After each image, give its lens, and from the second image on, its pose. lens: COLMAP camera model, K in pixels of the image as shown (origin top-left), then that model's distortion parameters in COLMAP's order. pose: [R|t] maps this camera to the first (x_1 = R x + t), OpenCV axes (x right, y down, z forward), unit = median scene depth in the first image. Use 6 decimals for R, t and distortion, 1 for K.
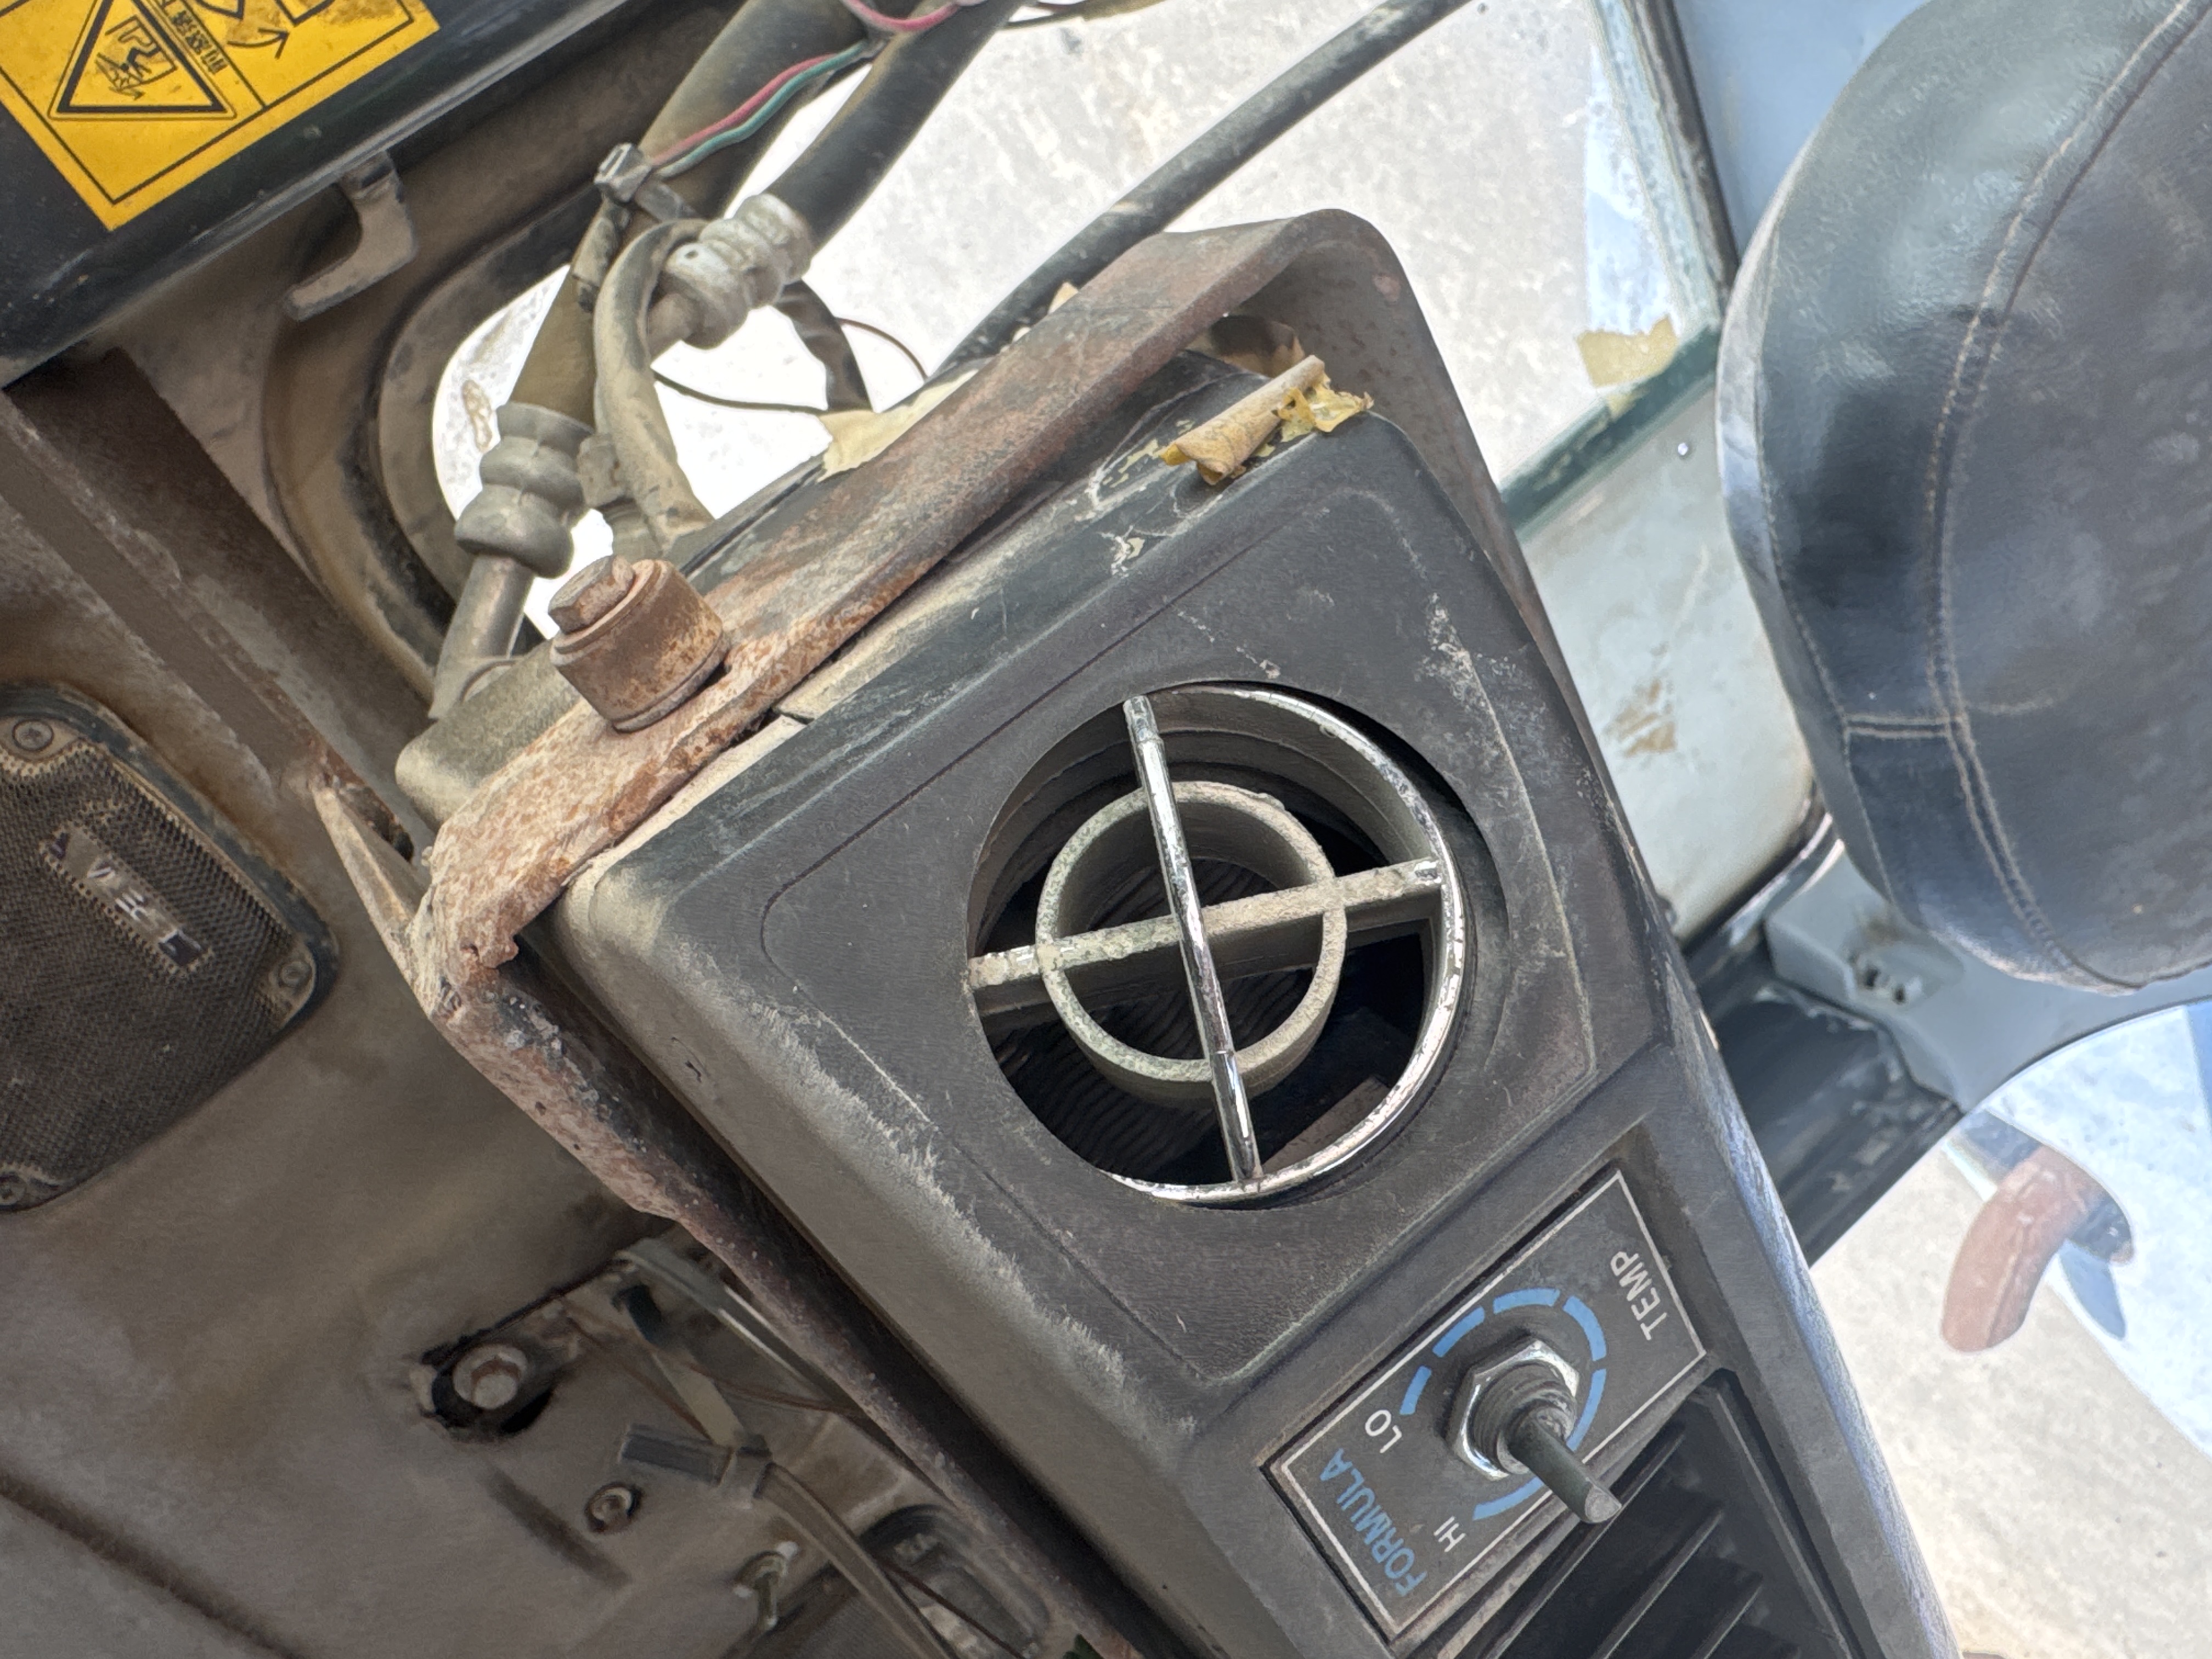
lens RADIAL K [[1585.5, 0, 1114.2], [0, 1585.5, 794.1], [0, 0, 1]] dist [-0.008440, 0.004596]
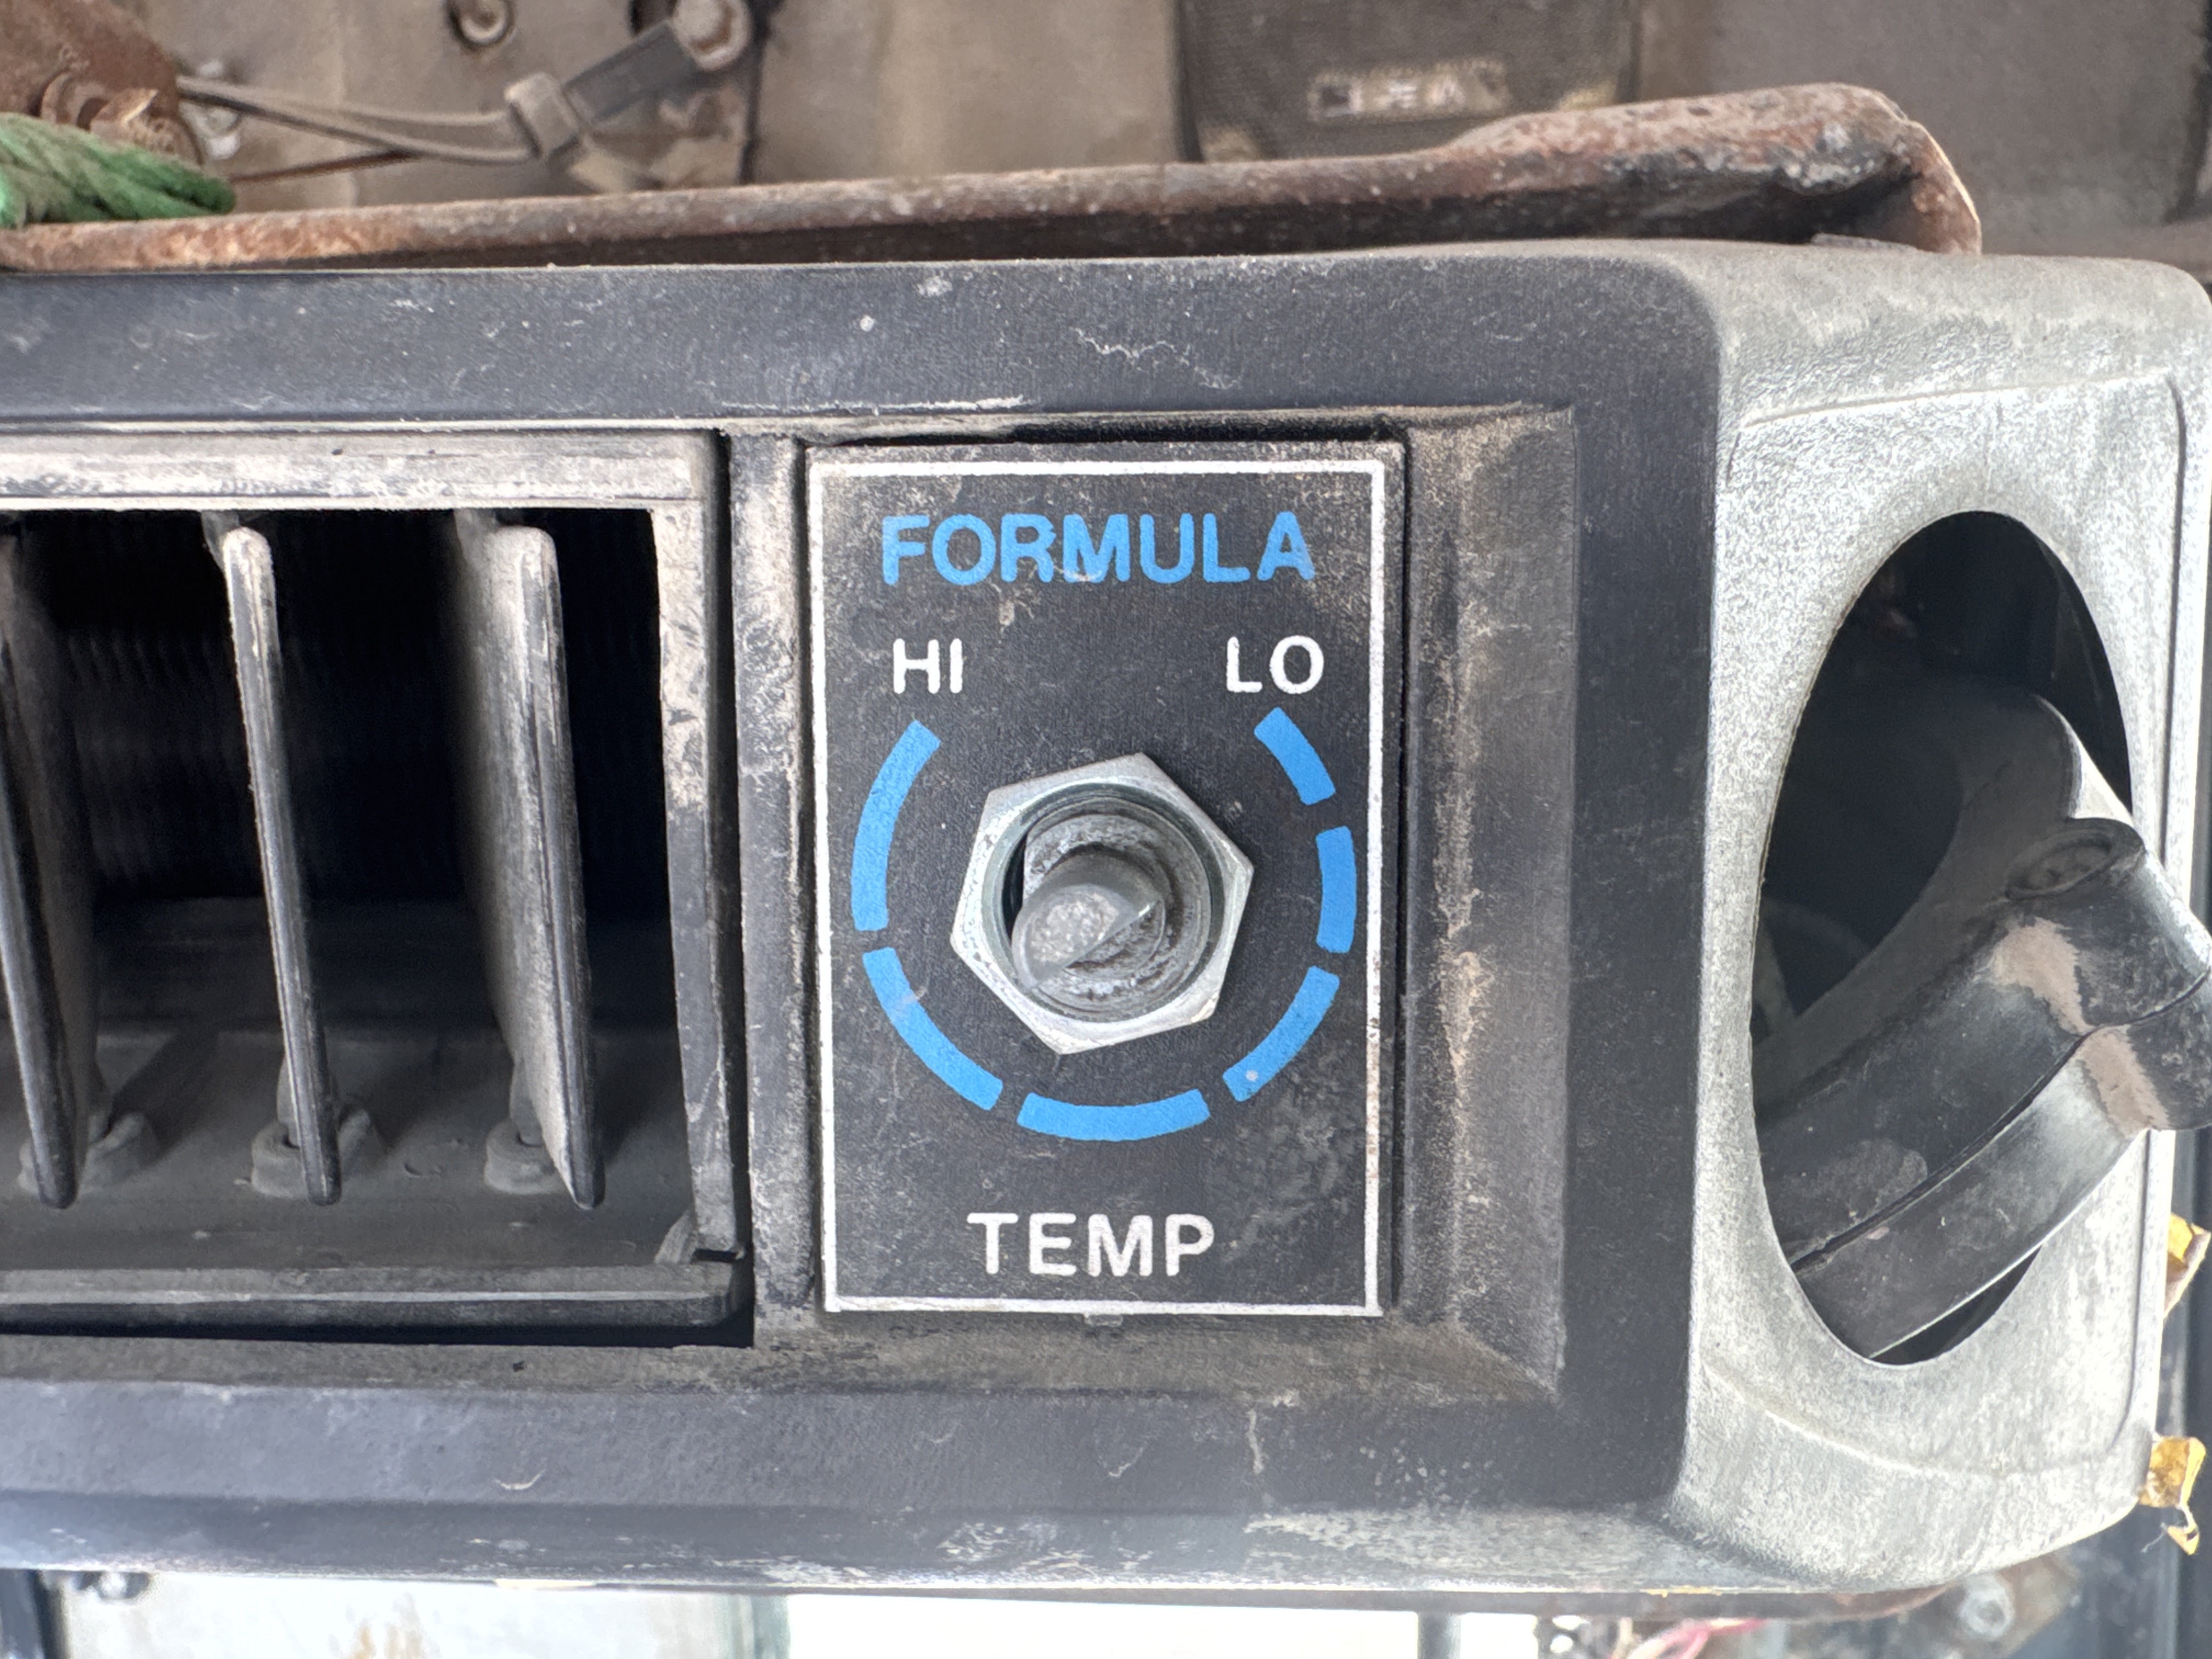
lens RADIAL K [[1585.5, 0, 1113.3], [0, 1585.5, 821.1], [0, 0, 1]] dist [-0.008440, 0.004596]
pose [[-0.467043, 0.821180, -0.327923, 0.176107], [-0.784568, -0.555897, -0.274650, 0.240407], [-0.407829, 0.129005, 0.903899, 0.238377]]
